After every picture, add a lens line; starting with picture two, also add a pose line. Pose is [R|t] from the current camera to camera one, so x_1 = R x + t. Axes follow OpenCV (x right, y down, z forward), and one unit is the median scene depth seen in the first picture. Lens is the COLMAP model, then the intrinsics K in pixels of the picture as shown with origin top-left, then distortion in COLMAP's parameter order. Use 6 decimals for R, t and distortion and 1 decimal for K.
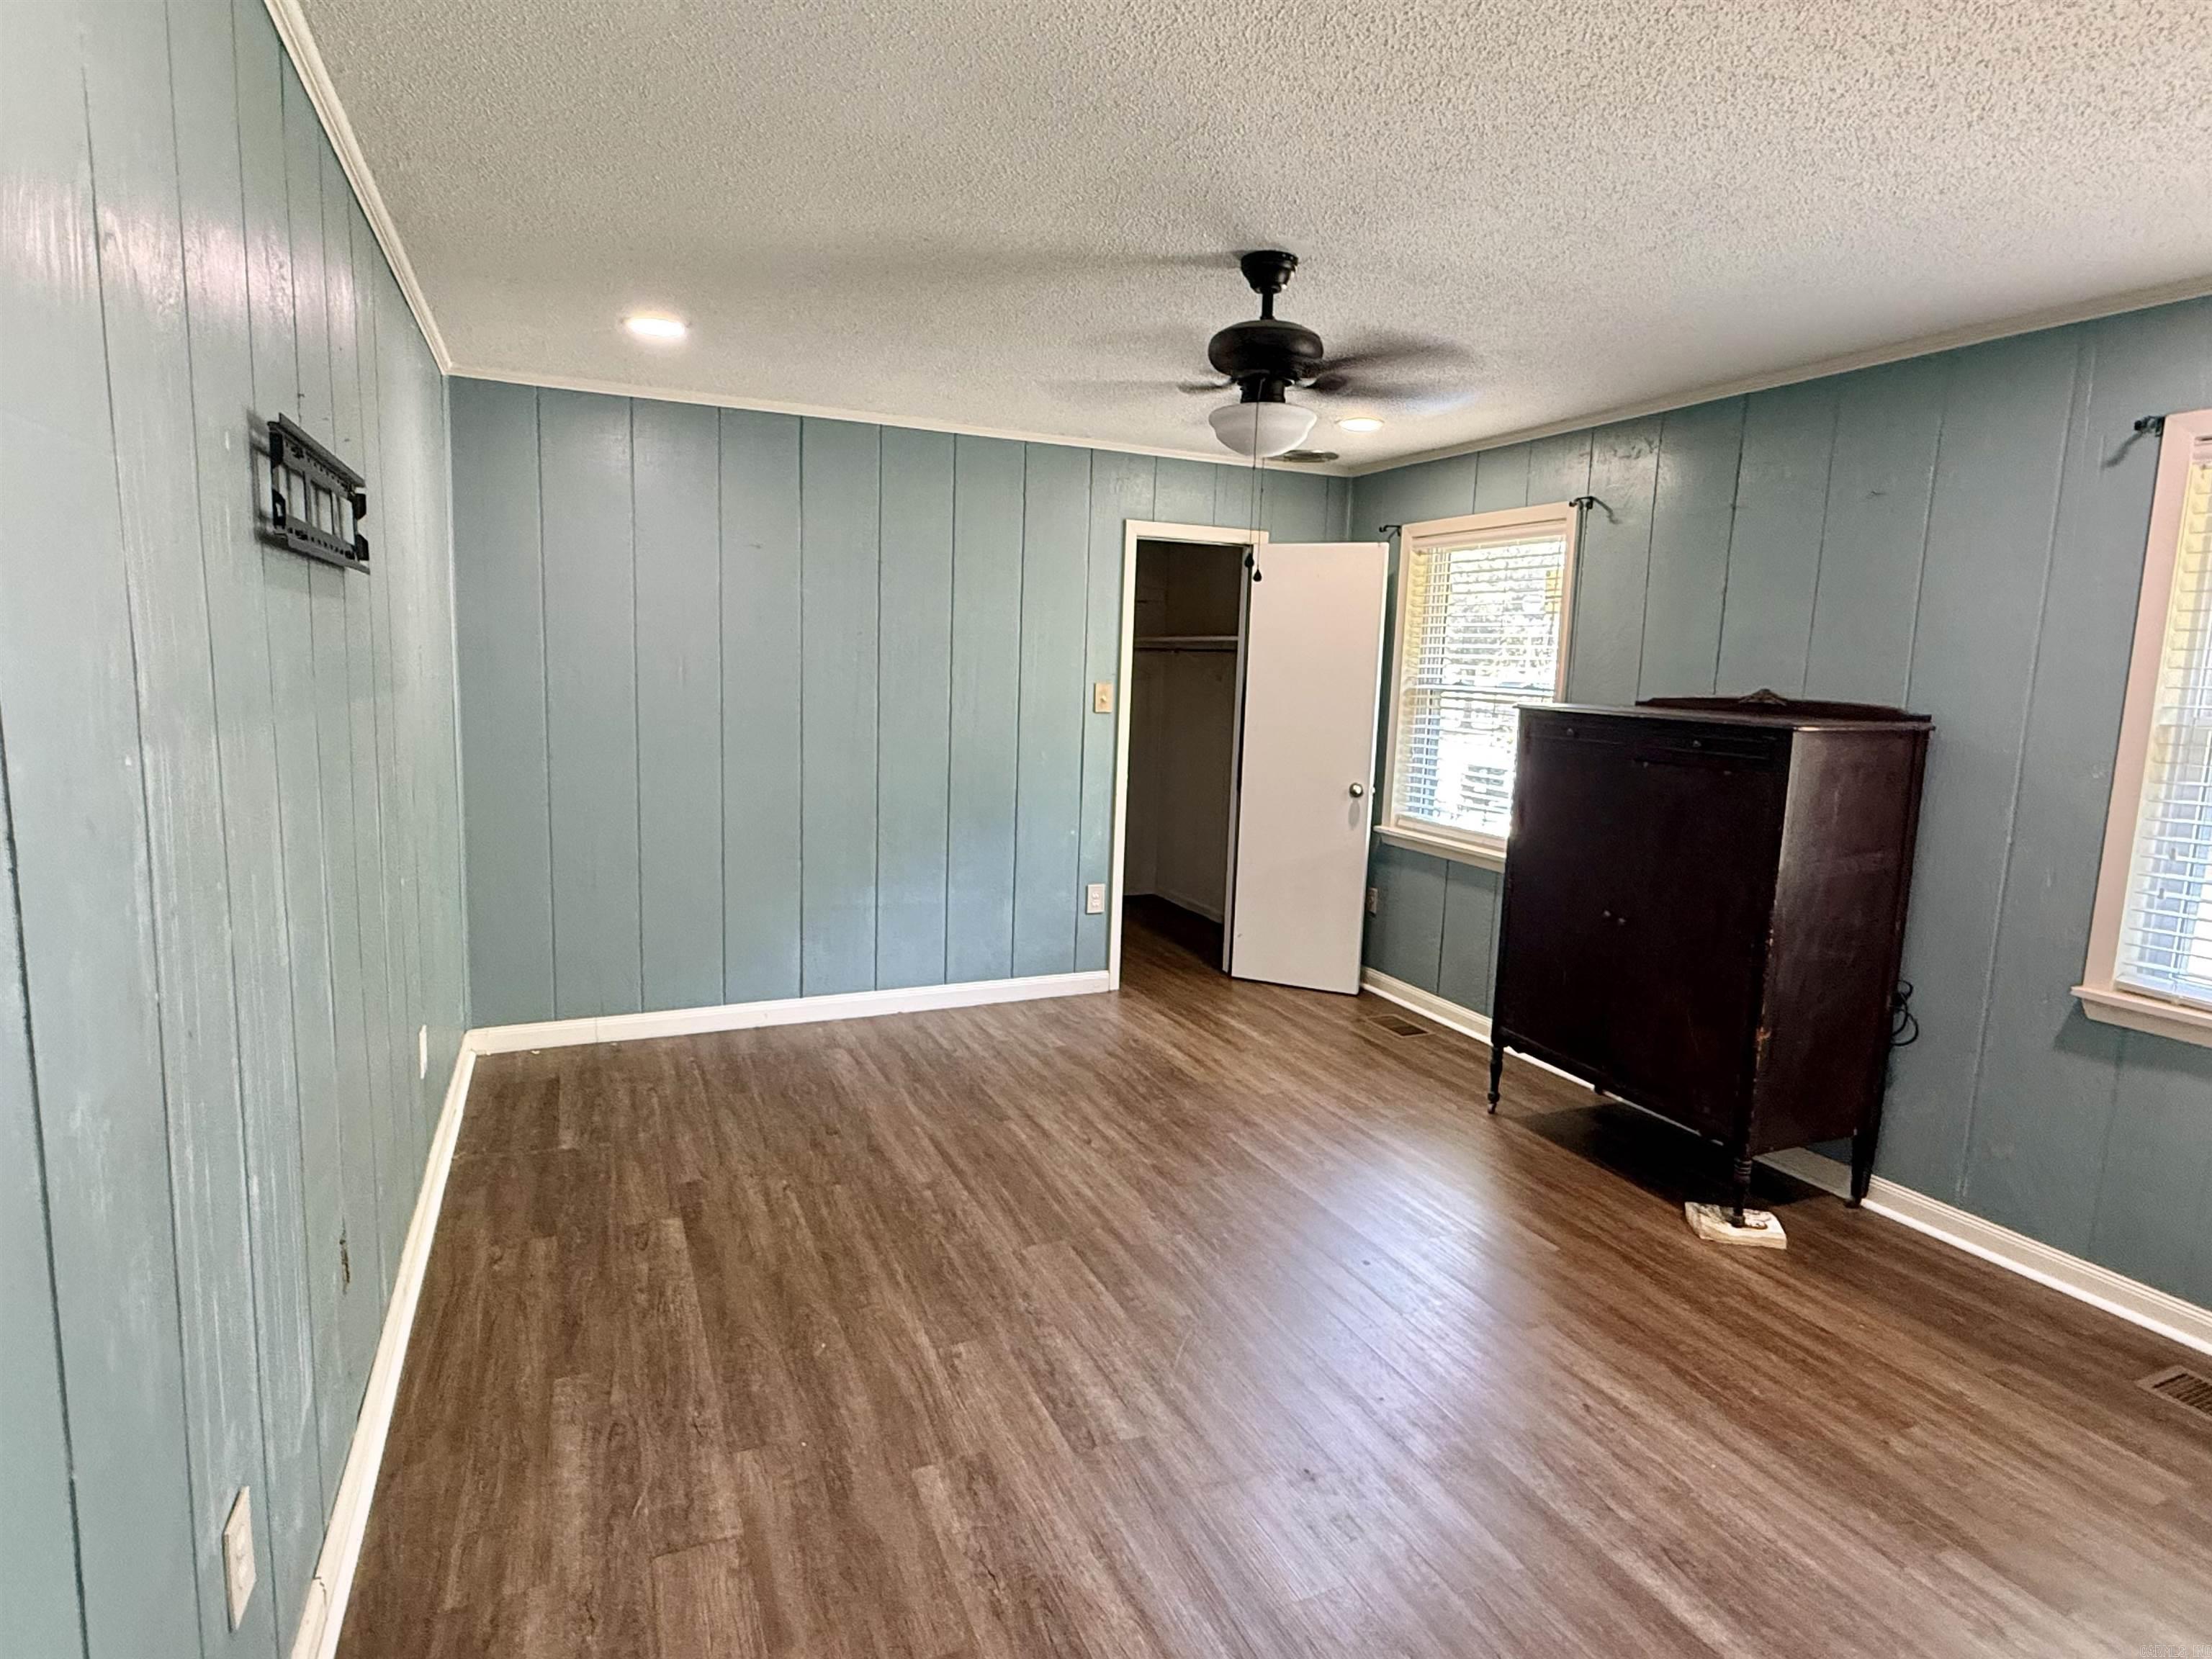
lens RADIAL K [[1161.0, 0, 1102.0], [0, 1161.0, 818.2], [0, 0, 1]] dist [0.001252, 0.000355]
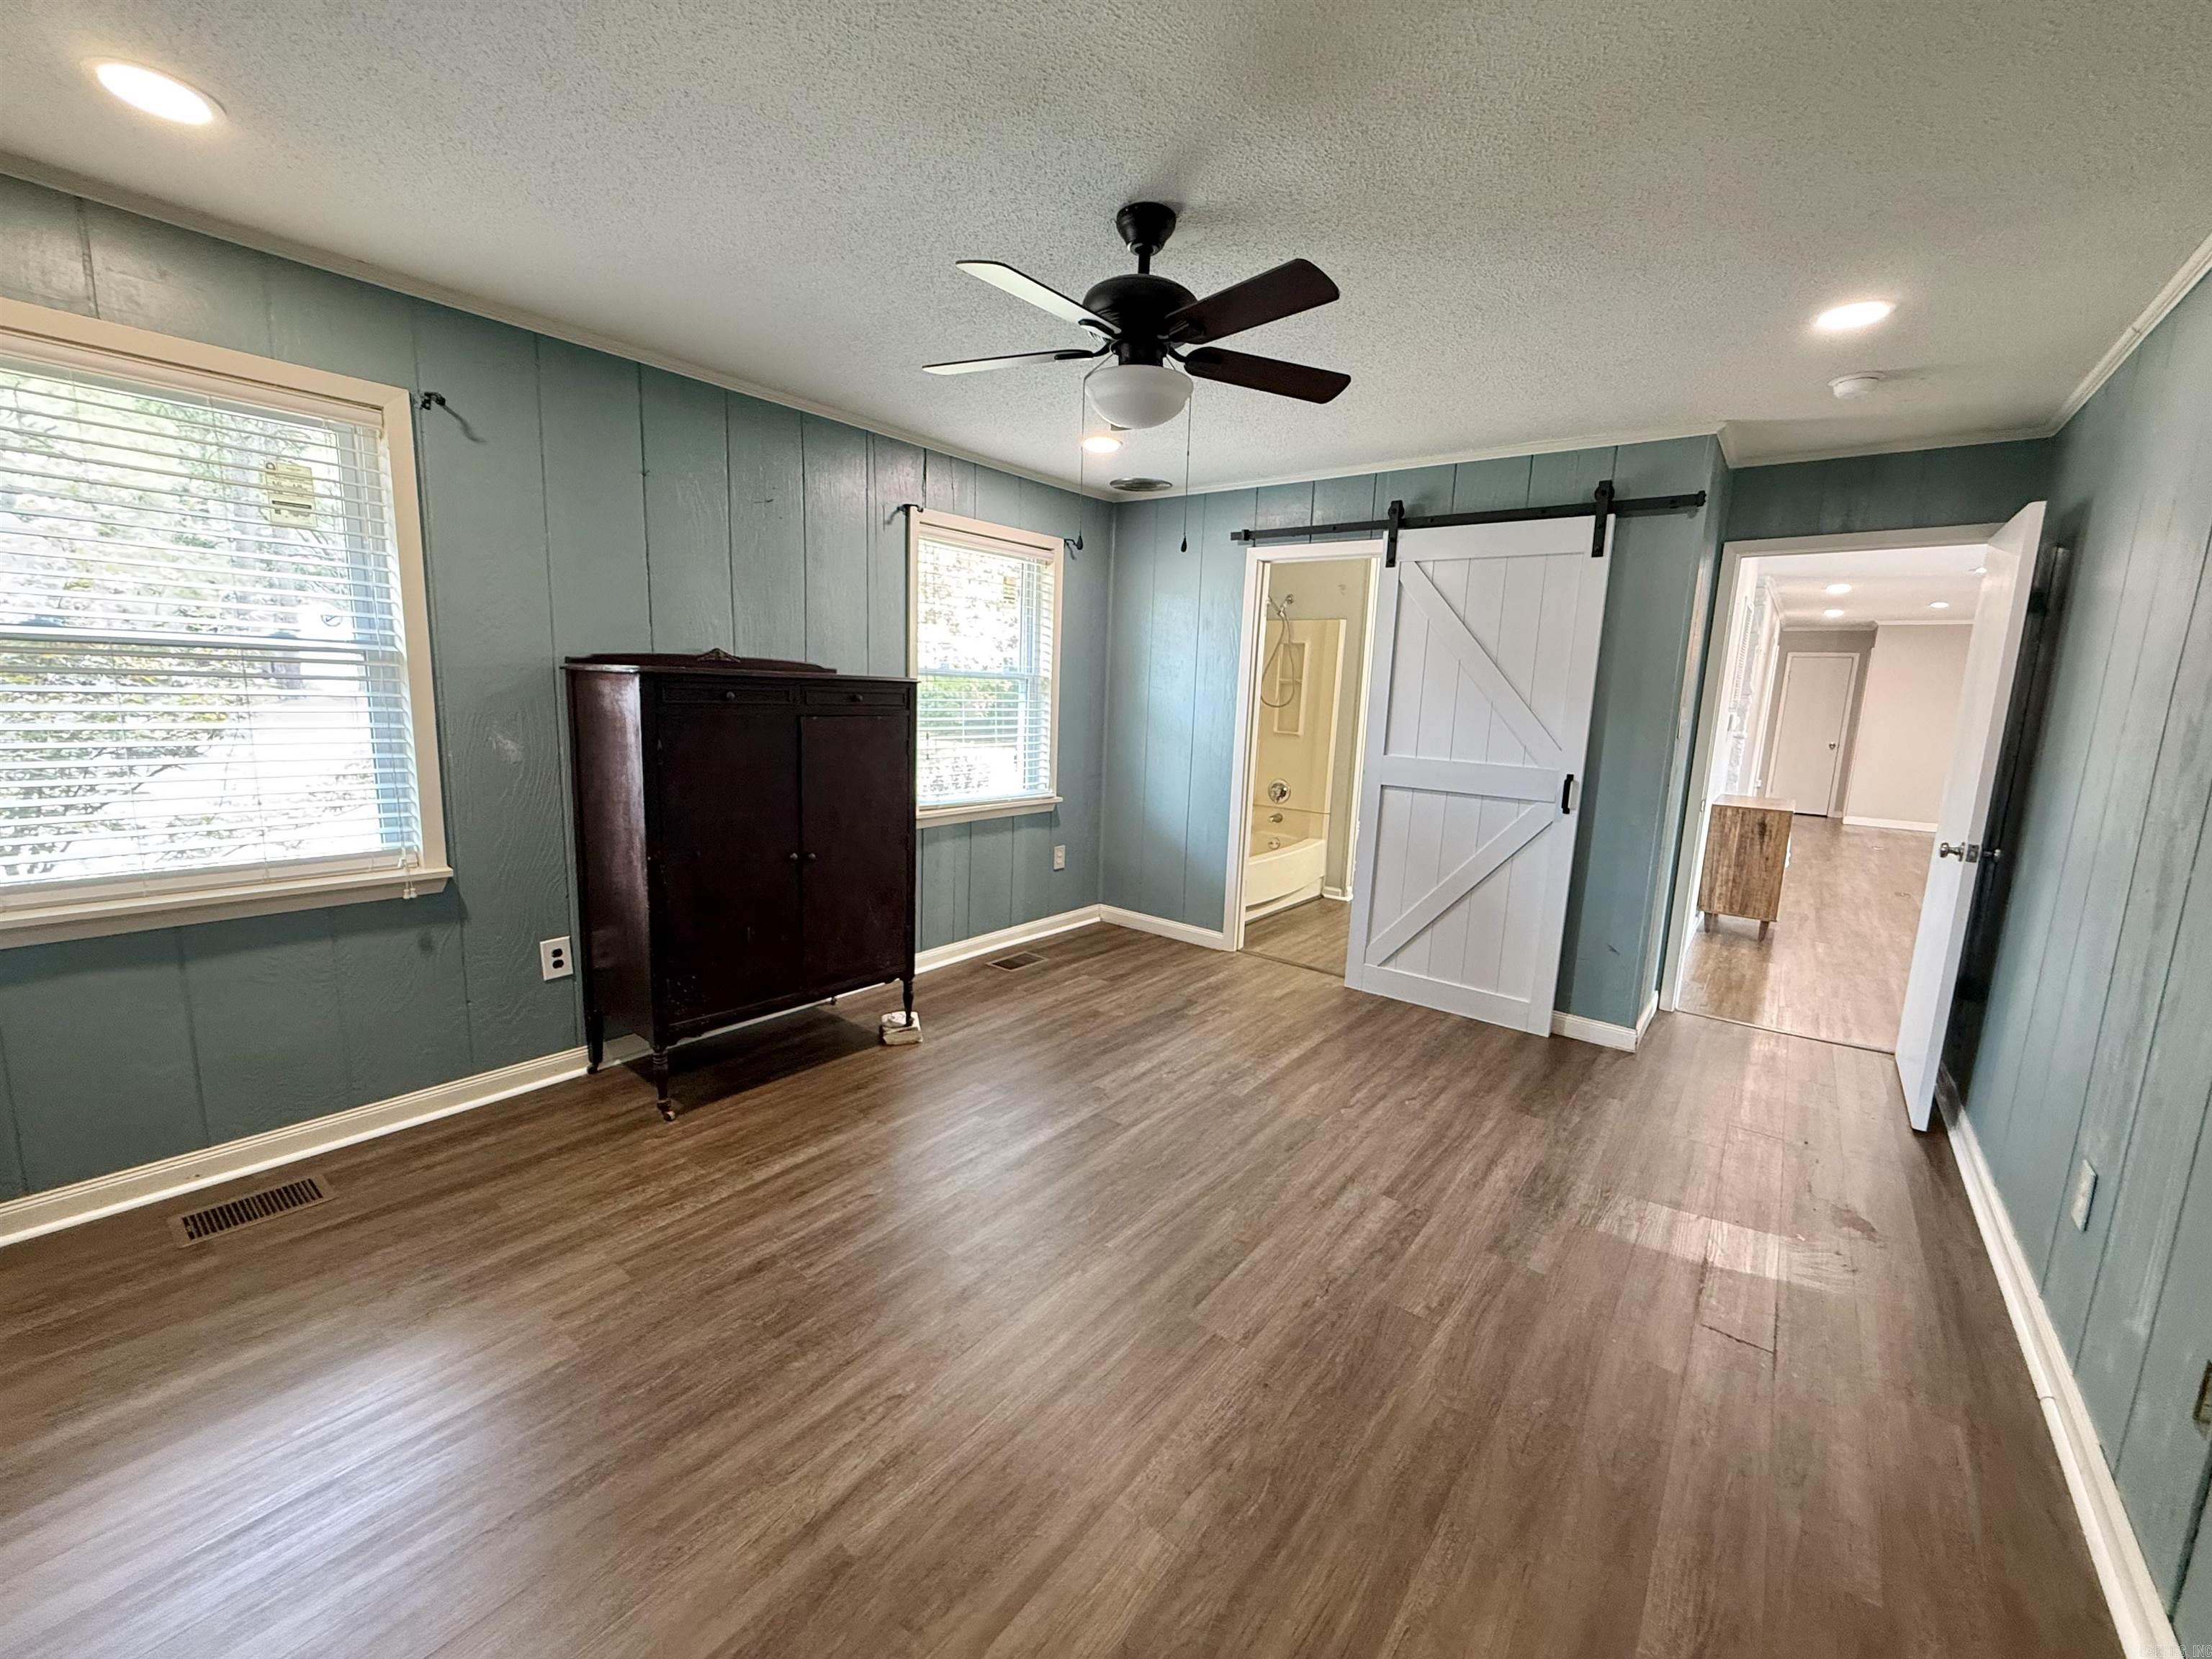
lens RADIAL K [[891.0, 0, 1102.3], [0, 891.0, 823.5], [0, 0, 1]] dist [0.004723, 0.000098]
pose [[-0.461072, -0.188144, 0.867188, -0.545414], [0.066103, 0.967266, 0.245003, -0.171355], [-0.884897, 0.170287, -0.433543, 1.366643]]
